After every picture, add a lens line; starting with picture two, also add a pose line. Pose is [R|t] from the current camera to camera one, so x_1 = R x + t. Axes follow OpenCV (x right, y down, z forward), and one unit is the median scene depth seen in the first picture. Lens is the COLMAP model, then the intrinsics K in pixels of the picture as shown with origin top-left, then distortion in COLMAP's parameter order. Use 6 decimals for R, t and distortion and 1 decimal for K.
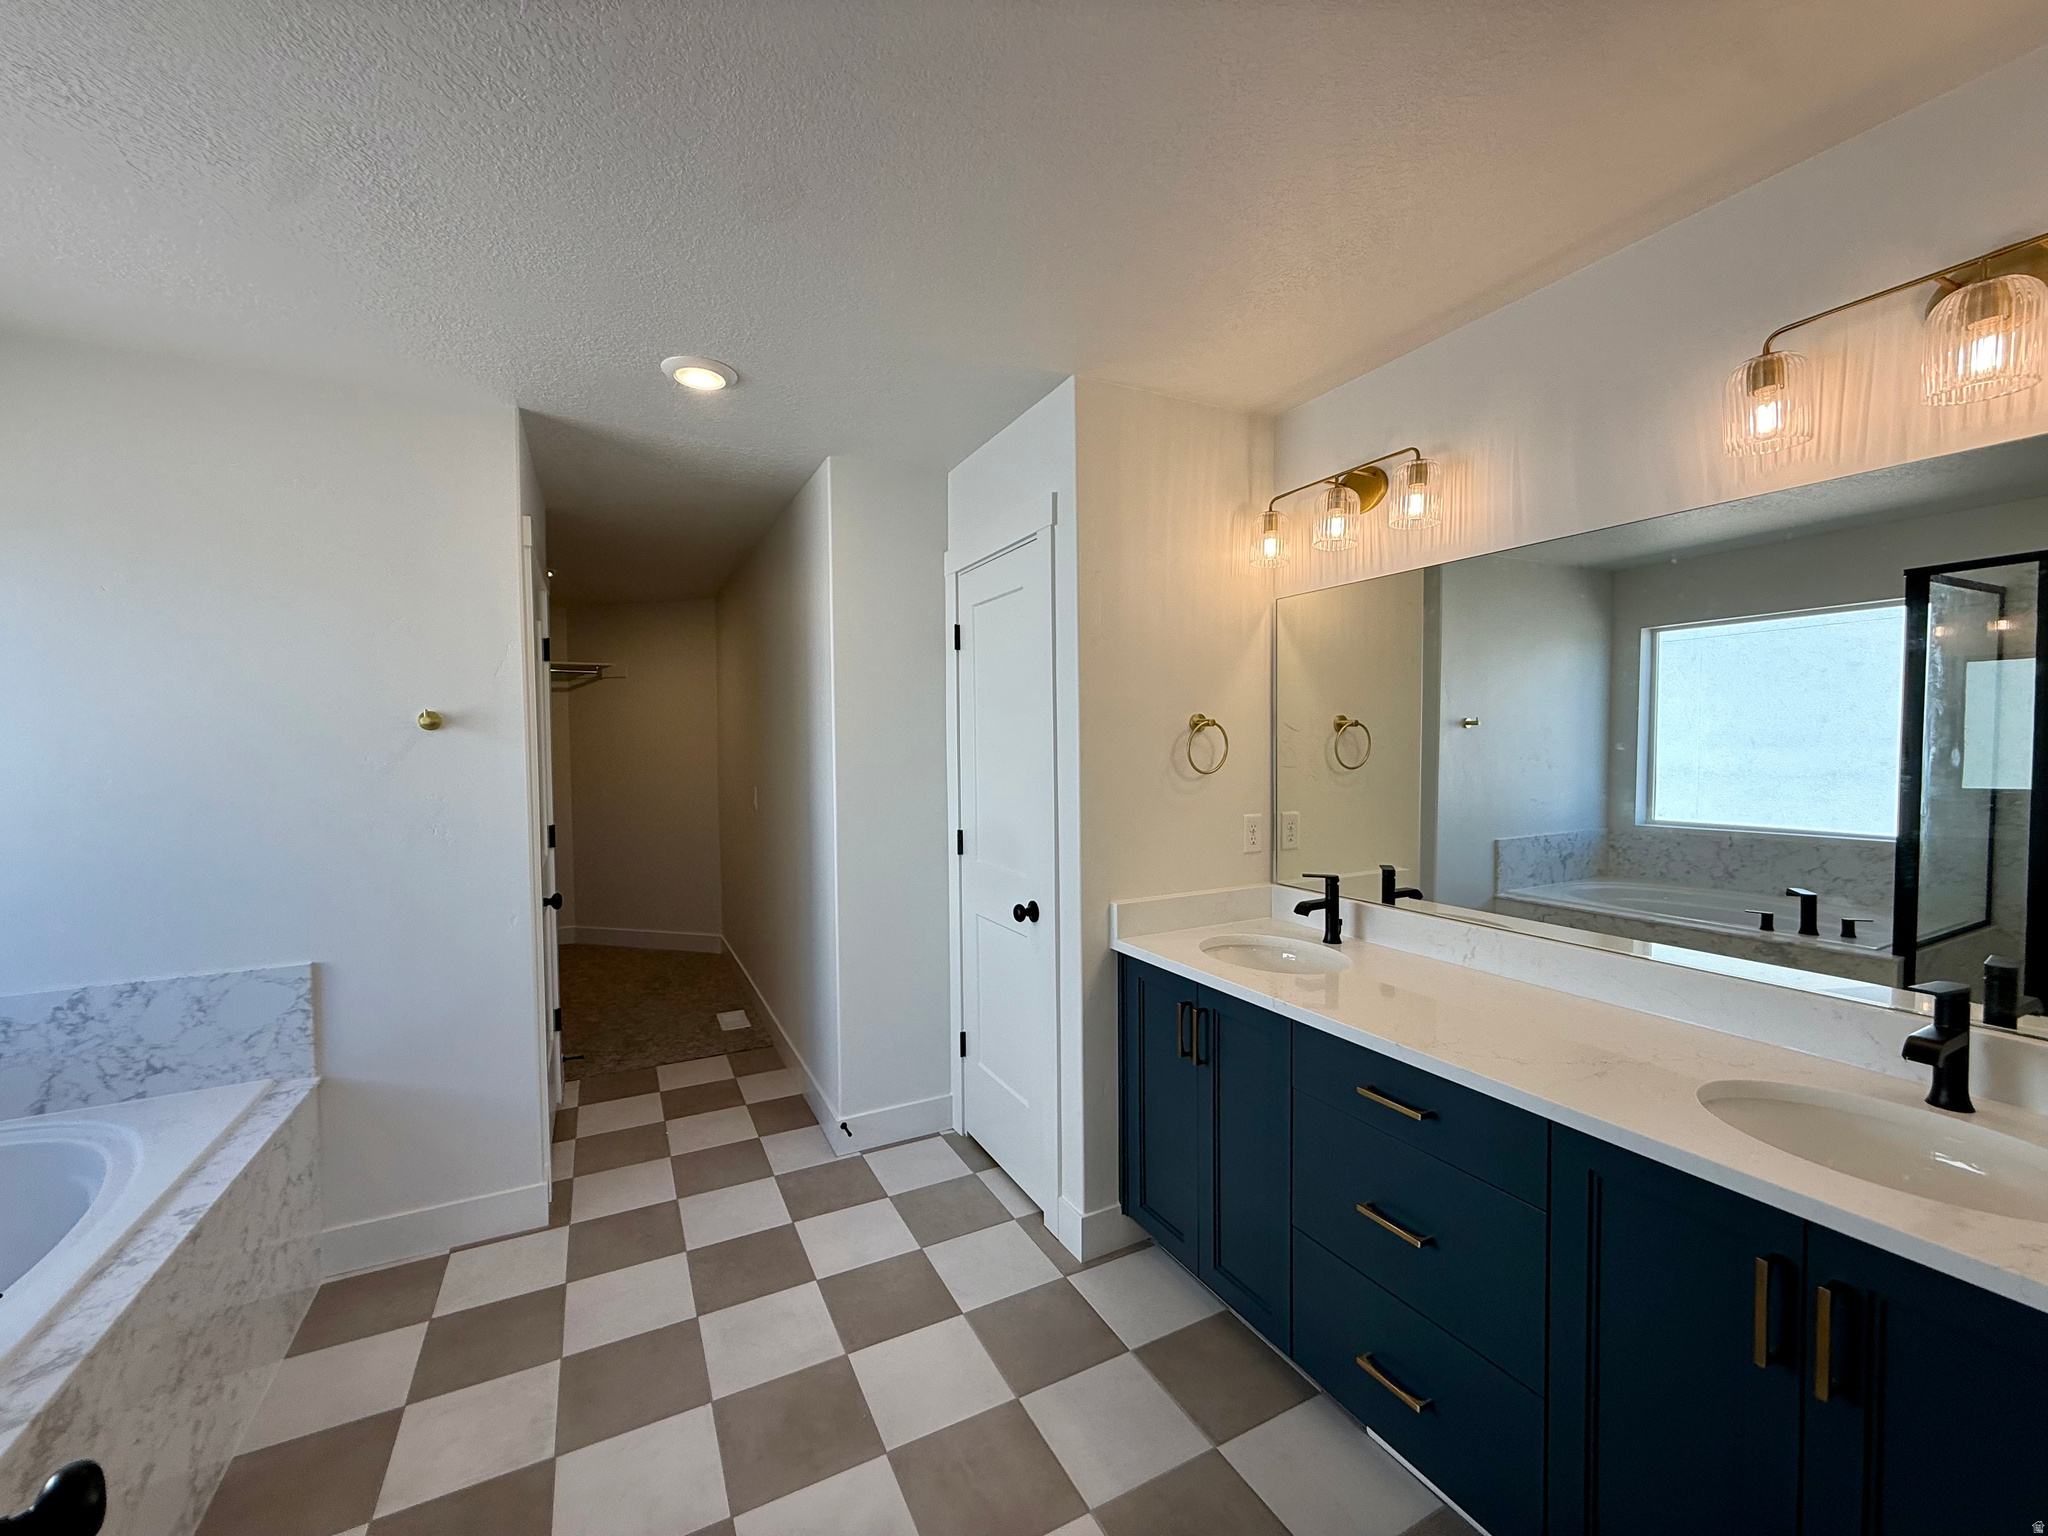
lens RADIAL K [[815.3, 0, 1018.8], [0, 815.3, 775.2], [0, 0, 1]] dist [-0.001356, -0.000429]
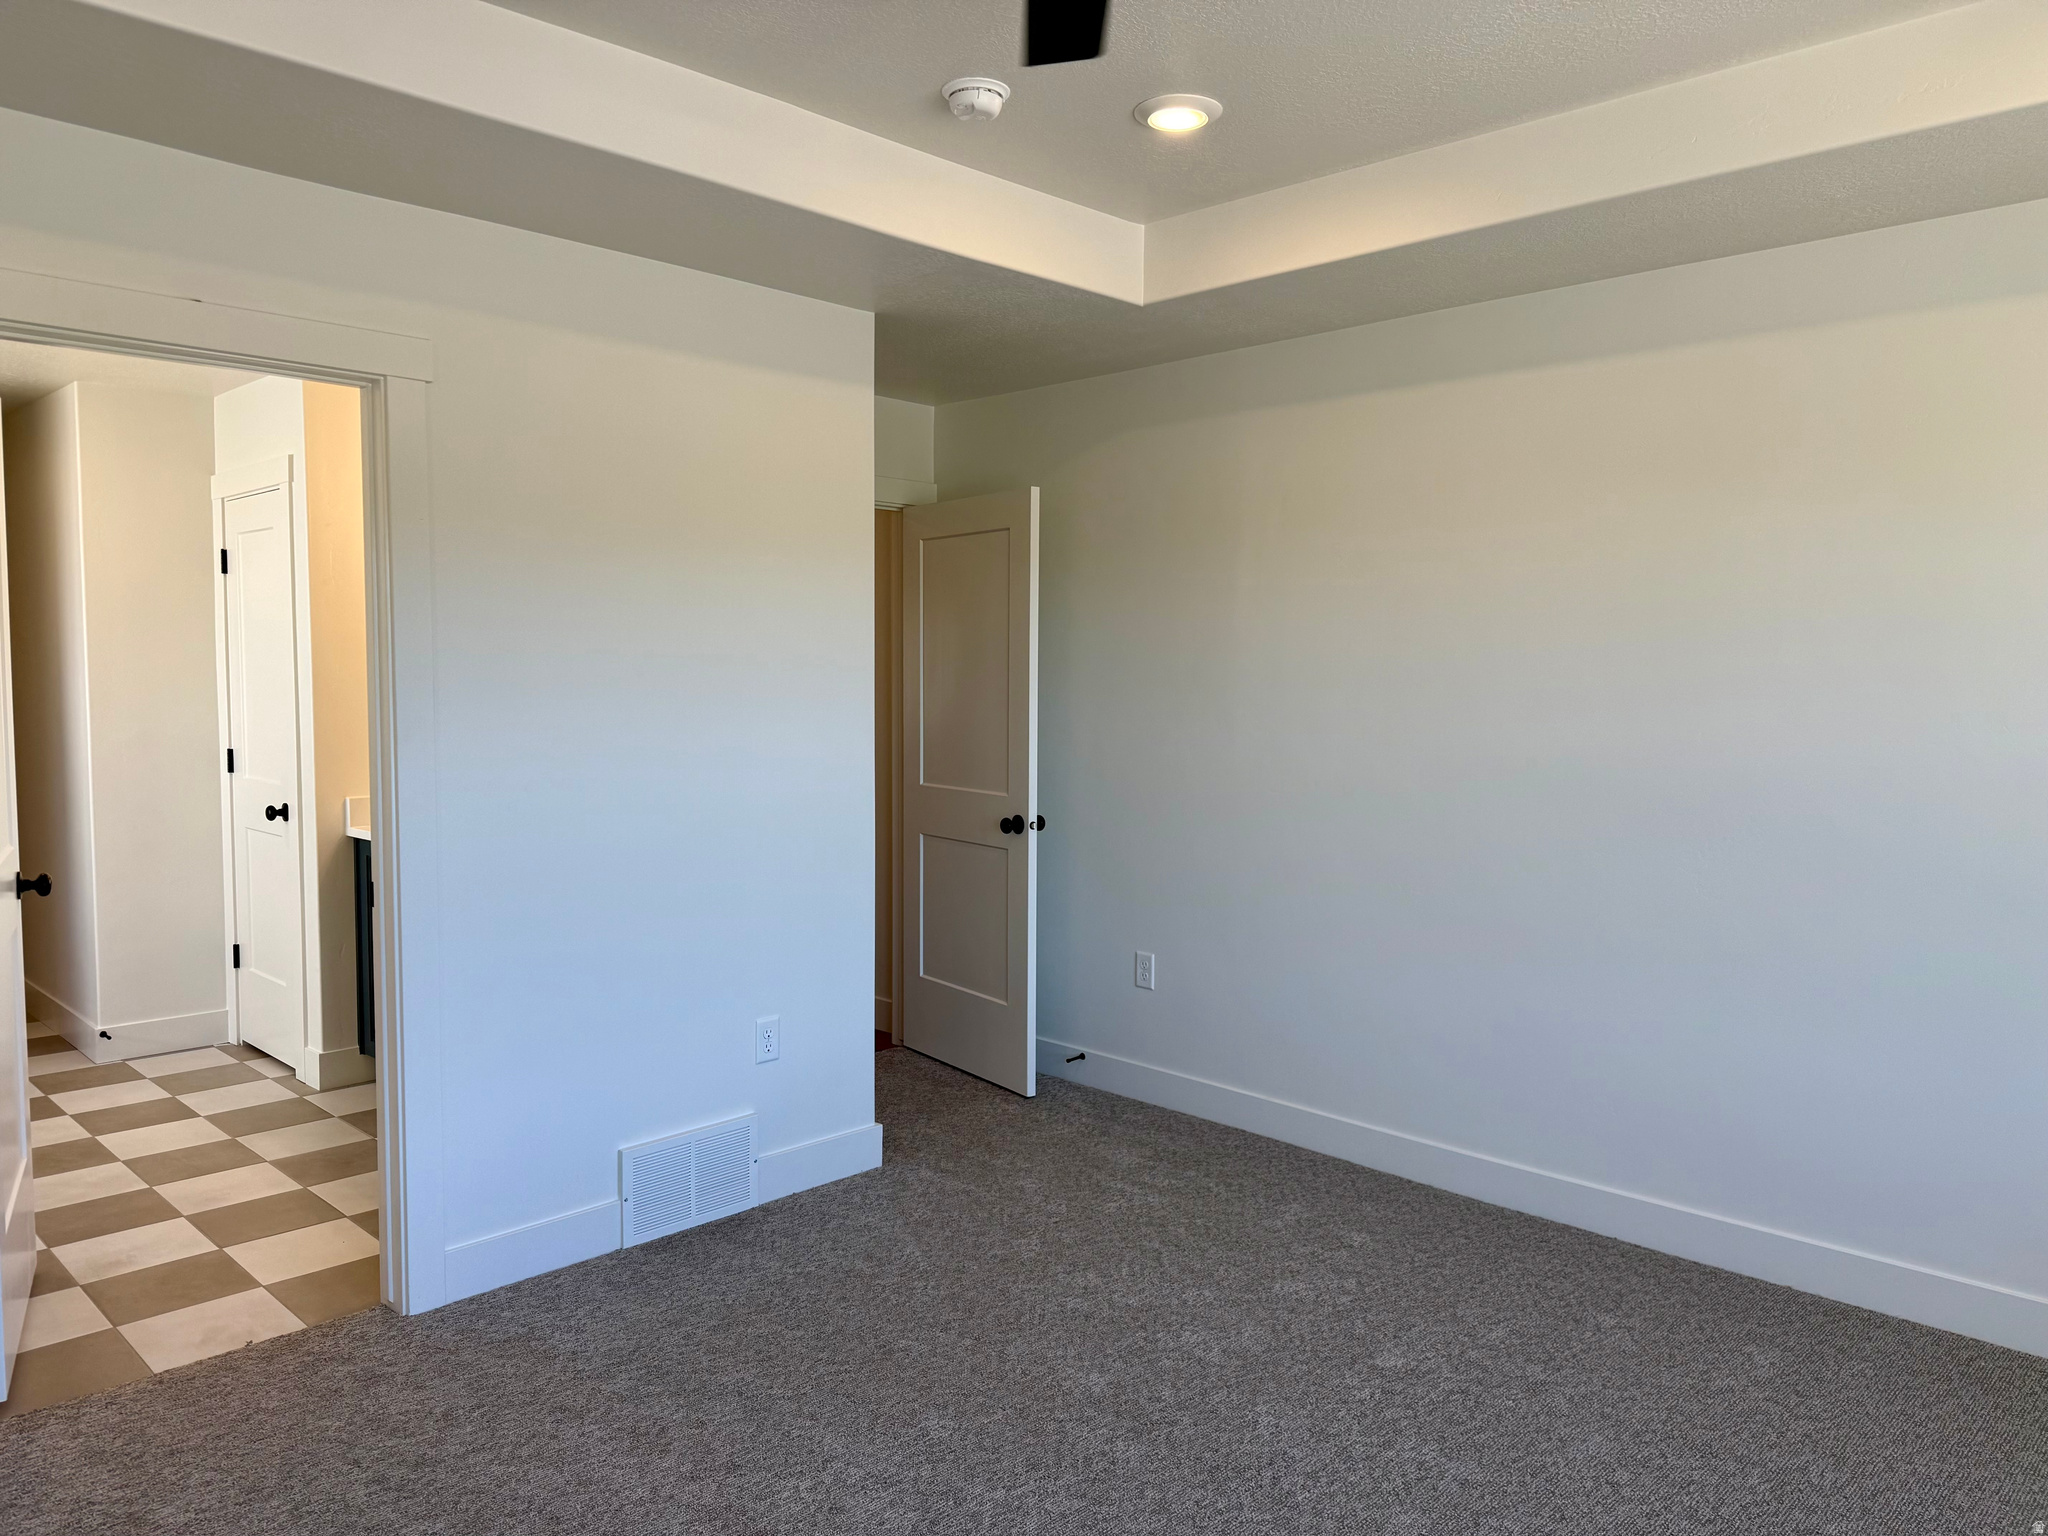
lens RADIAL K [[1453.5, 0, 1027.5], [0, 1453.5, 759.1], [0, 0, 1]] dist [0.003174, -0.003643]
pose [[0.950487, -0.007452, 0.310676, 0.376444], [0.001065, 0.999785, 0.020723, 0.052075], [-0.310764, -0.019366, 0.950290, -1.270006]]
